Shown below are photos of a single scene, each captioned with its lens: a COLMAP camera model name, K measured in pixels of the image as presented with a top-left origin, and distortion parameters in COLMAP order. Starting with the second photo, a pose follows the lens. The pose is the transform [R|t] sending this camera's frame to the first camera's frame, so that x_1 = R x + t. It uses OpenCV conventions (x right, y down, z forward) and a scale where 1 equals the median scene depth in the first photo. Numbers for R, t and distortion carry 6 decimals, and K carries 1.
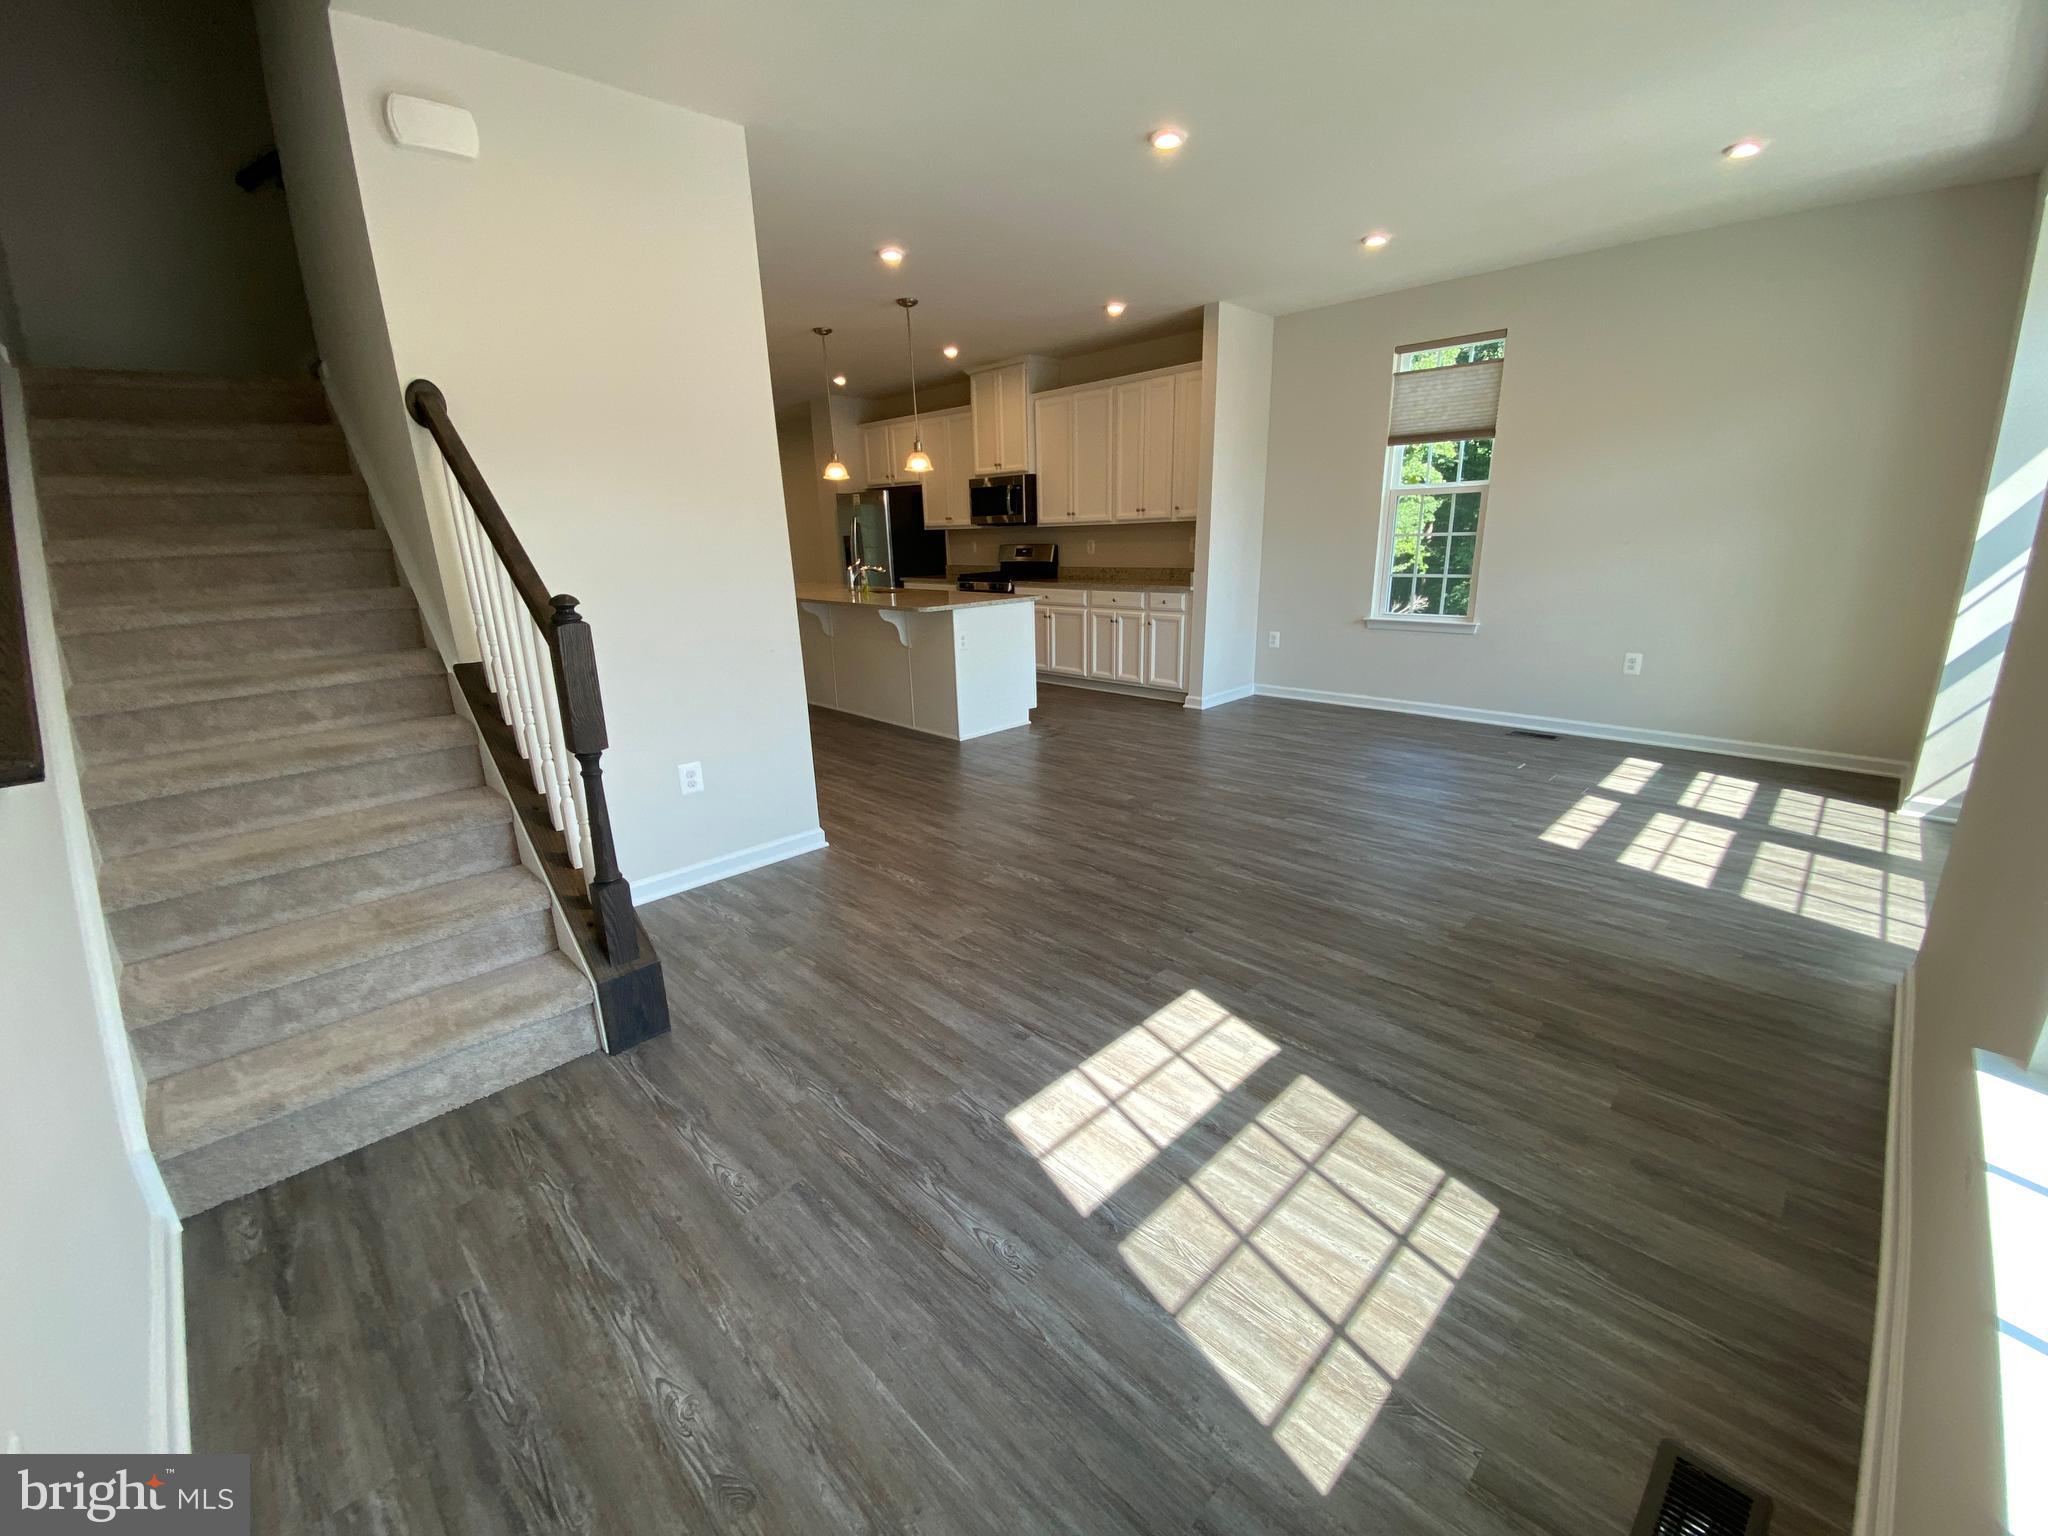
lens RADIAL K [[835.8, 0, 1025.6], [0, 835.8, 771.5], [0, 0, 1]] dist [0.027187, -0.026984]
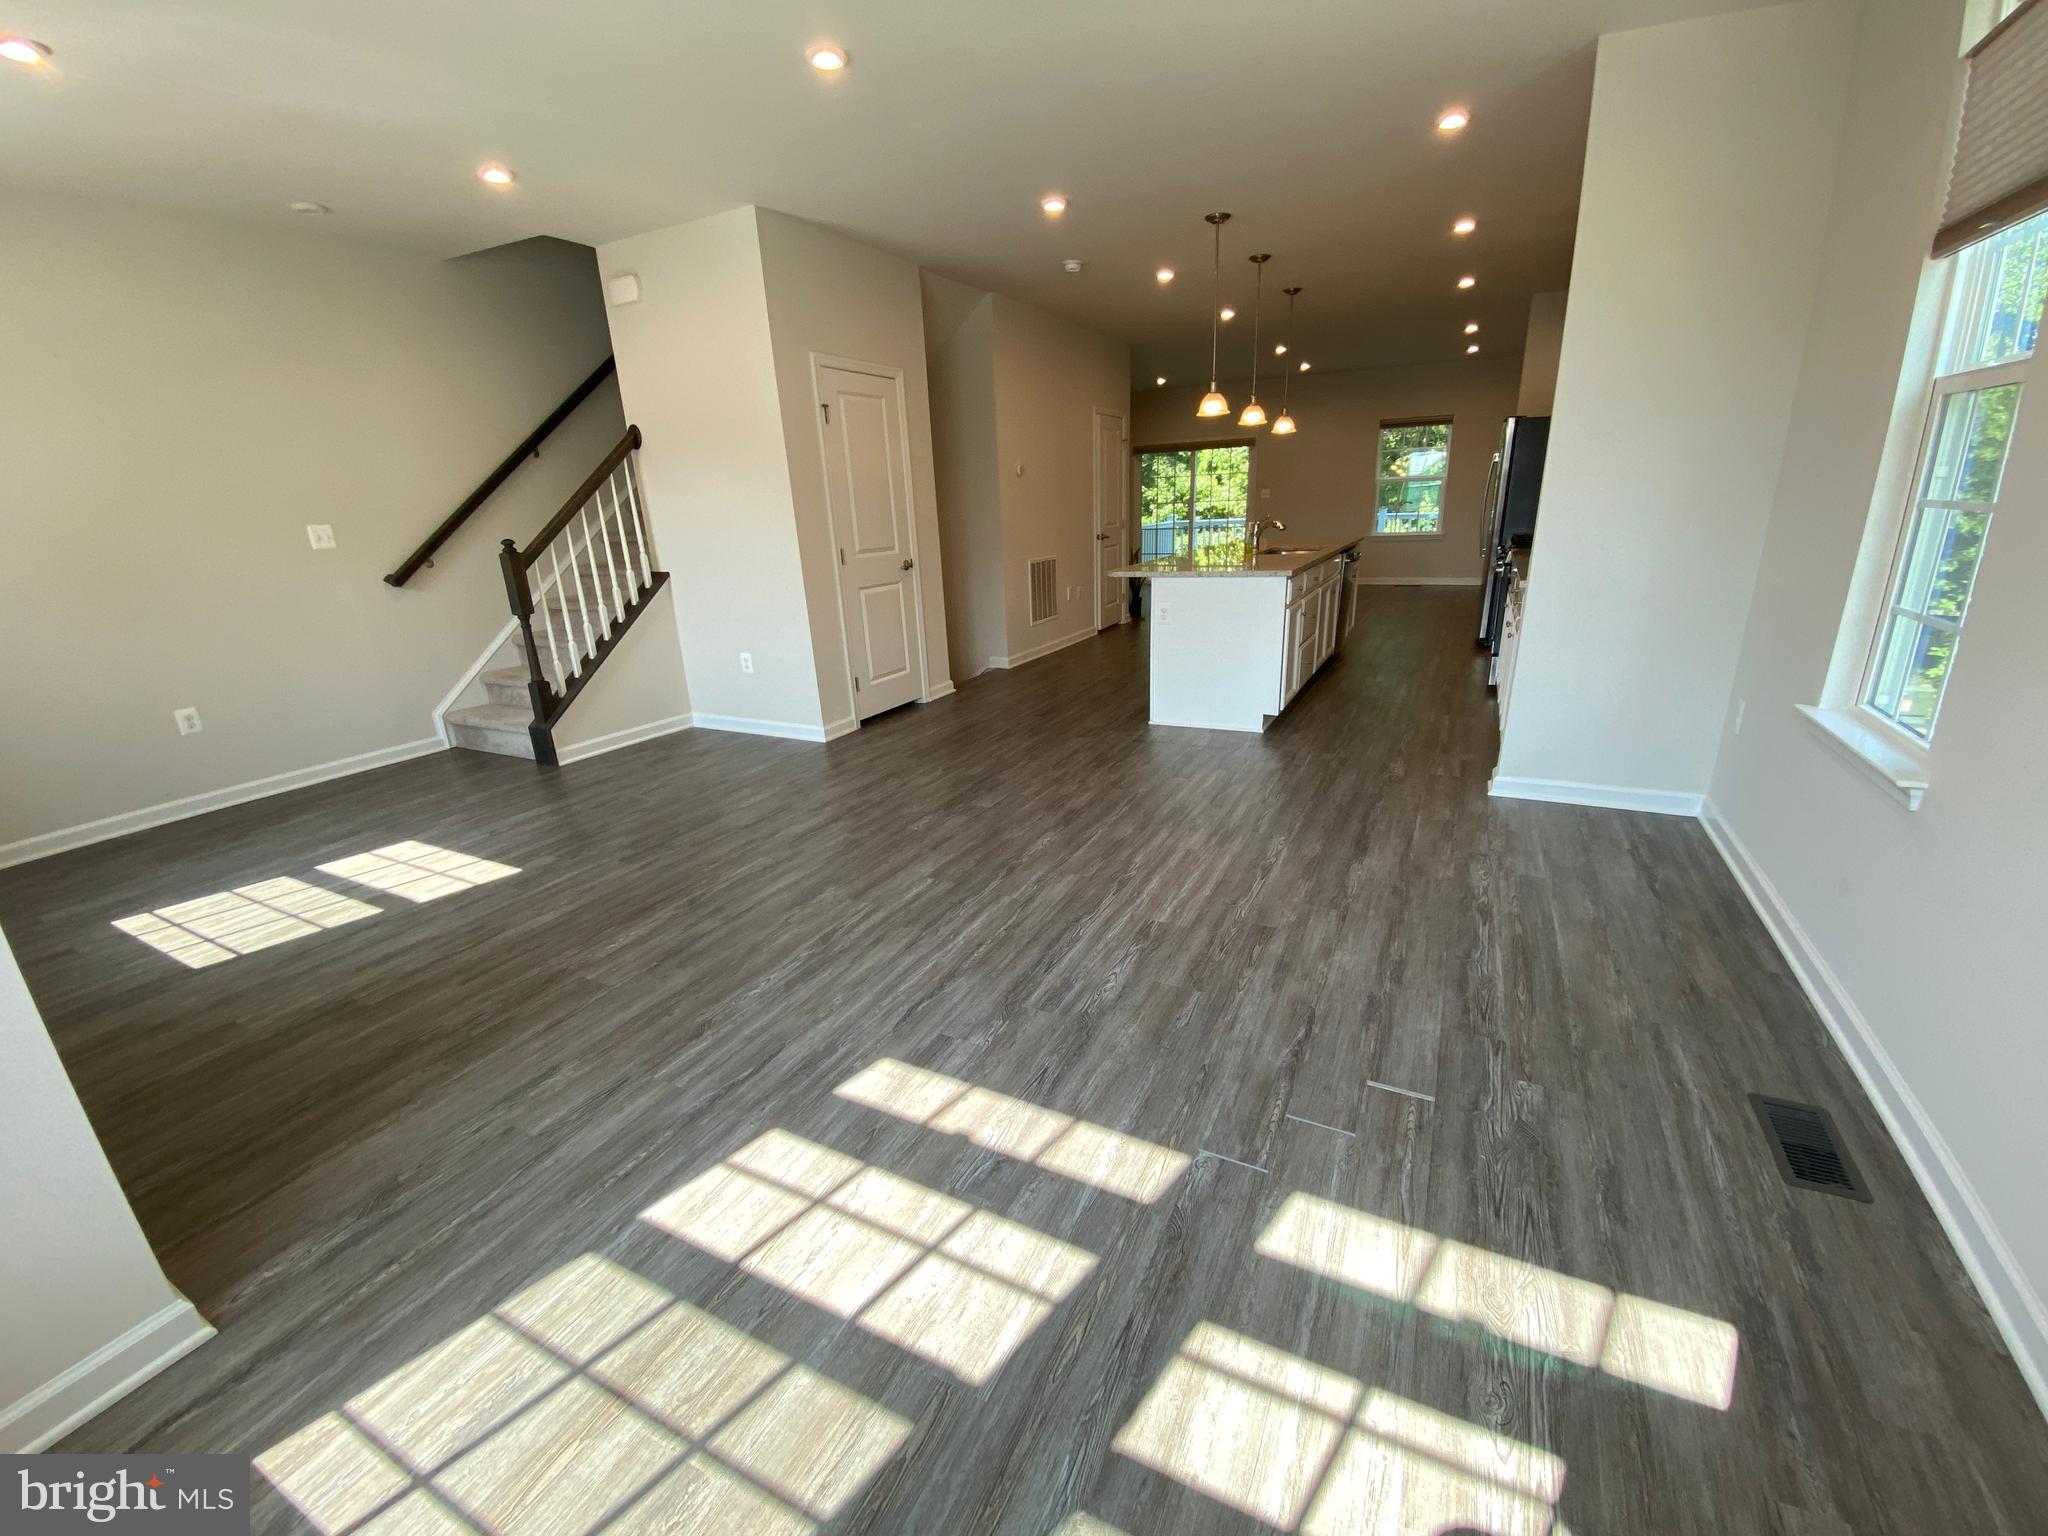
lens RADIAL K [[825.5, 0, 1022.7], [0, 825.5, 774.0], [0, 0, 1]] dist [0.038240, -0.031721]
pose [[0.310794, 0.311462, -0.897997, 1.164625], [-0.234374, 0.940724, 0.245166, -0.286244], [0.921128, 0.134271, 0.365370, 0.904662]]
